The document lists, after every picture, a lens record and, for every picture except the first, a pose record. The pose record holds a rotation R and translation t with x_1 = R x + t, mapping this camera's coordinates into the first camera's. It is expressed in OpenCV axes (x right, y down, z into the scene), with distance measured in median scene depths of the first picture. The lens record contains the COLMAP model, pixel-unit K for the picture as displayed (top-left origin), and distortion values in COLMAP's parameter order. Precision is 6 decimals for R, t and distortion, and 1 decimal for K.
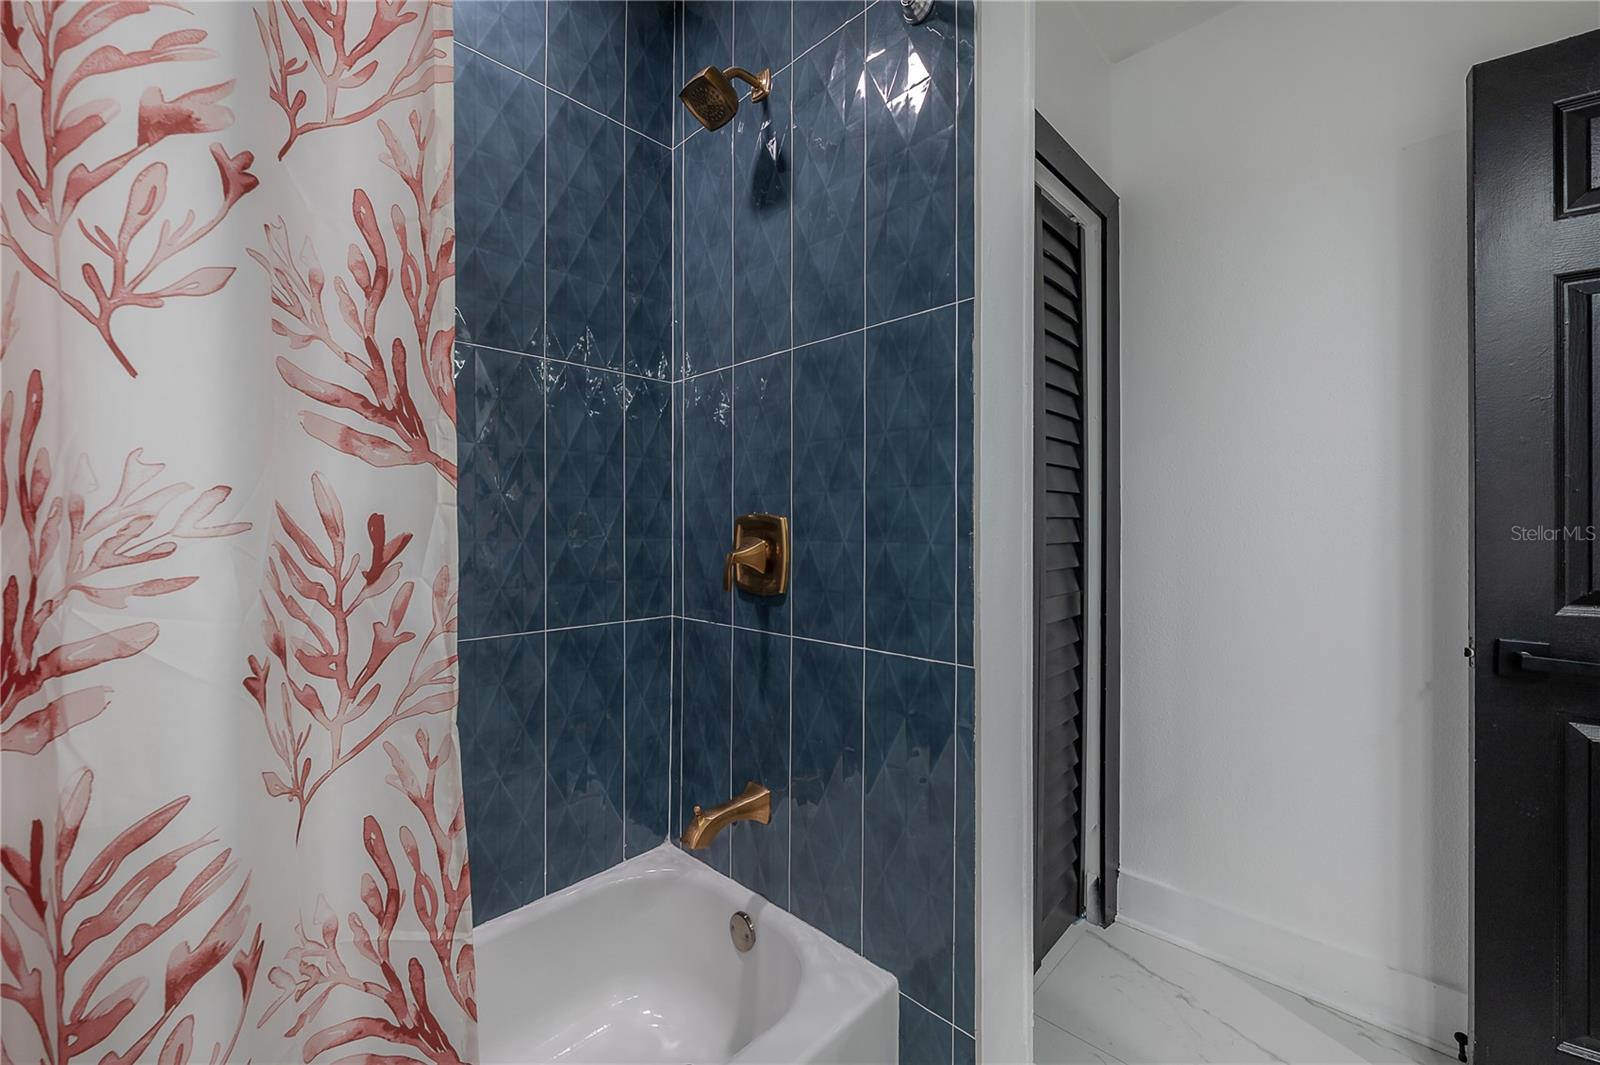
lens RADIAL K [[643.4, 0, 802.6], [0, 643.4, 491.5], [0, 0, 1]] dist [-0.002198, -0.000549]
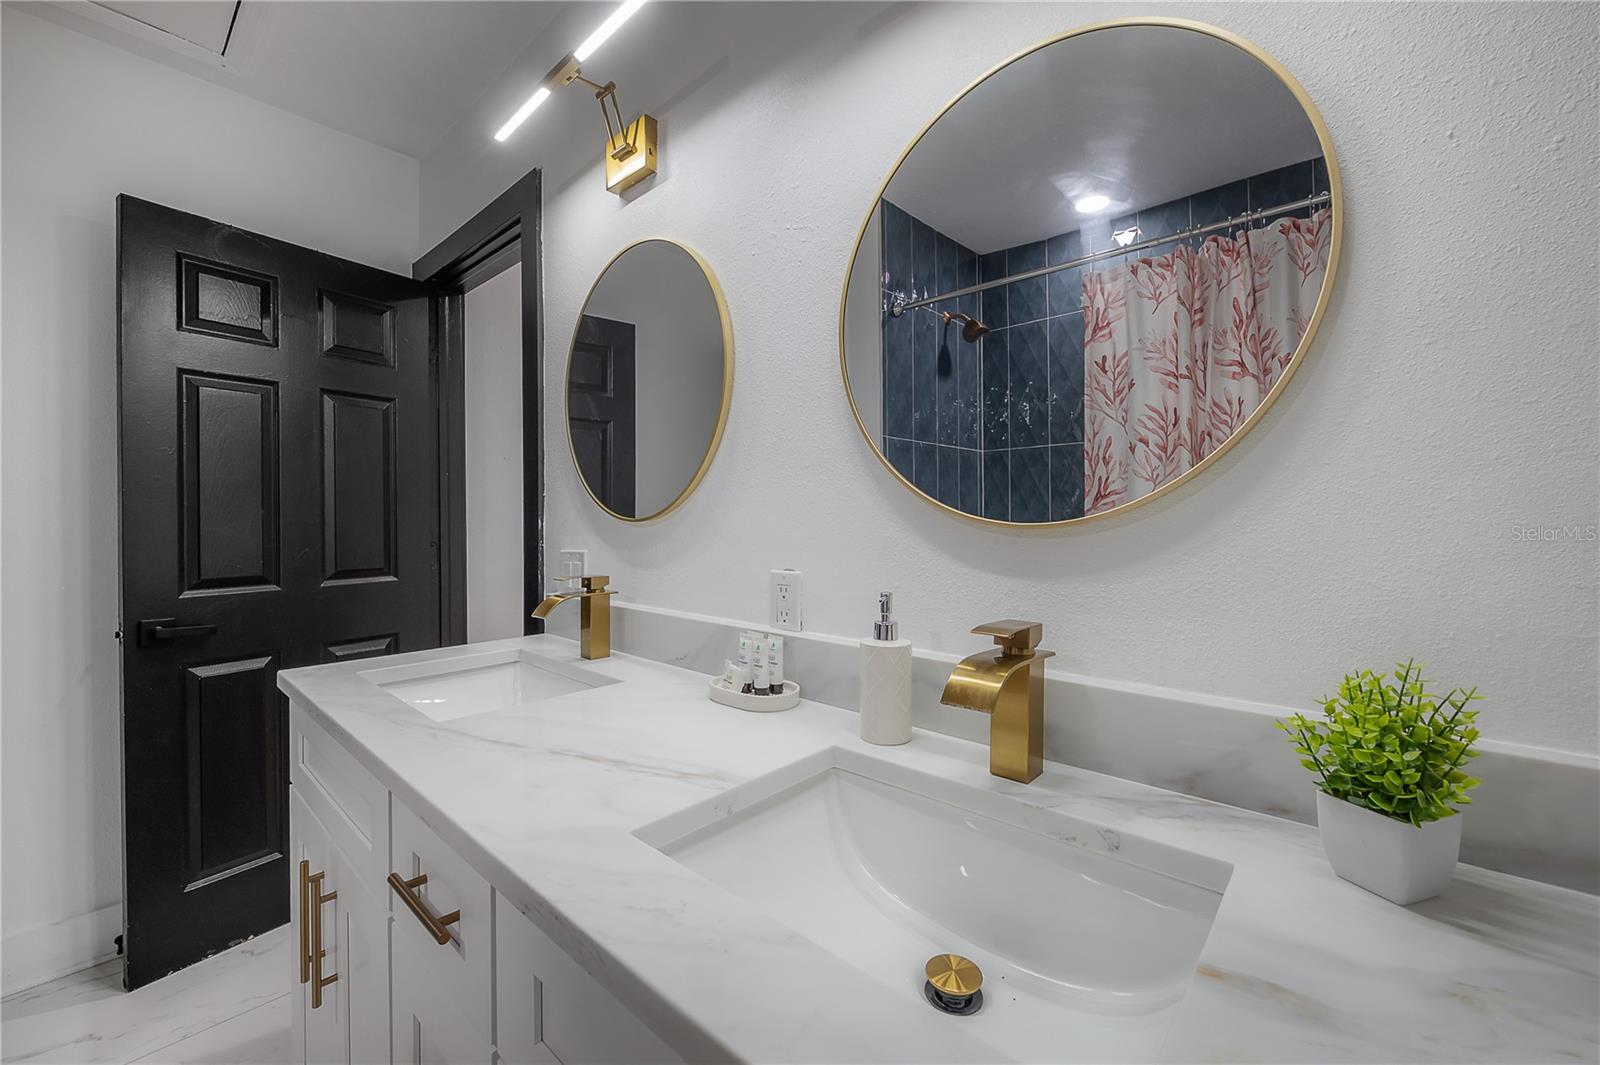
lens RADIAL K [[643.4, 0, 799.8], [0, 643.4, 522.2], [0, 0, 1]] dist [-0.002198, -0.000549]
pose [[-0.042404, -0.010068, 0.999050, -0.358830], [-0.002684, 0.999947, 0.009964, -0.002251], [-0.999097, -0.002259, -0.042428, -0.364650]]
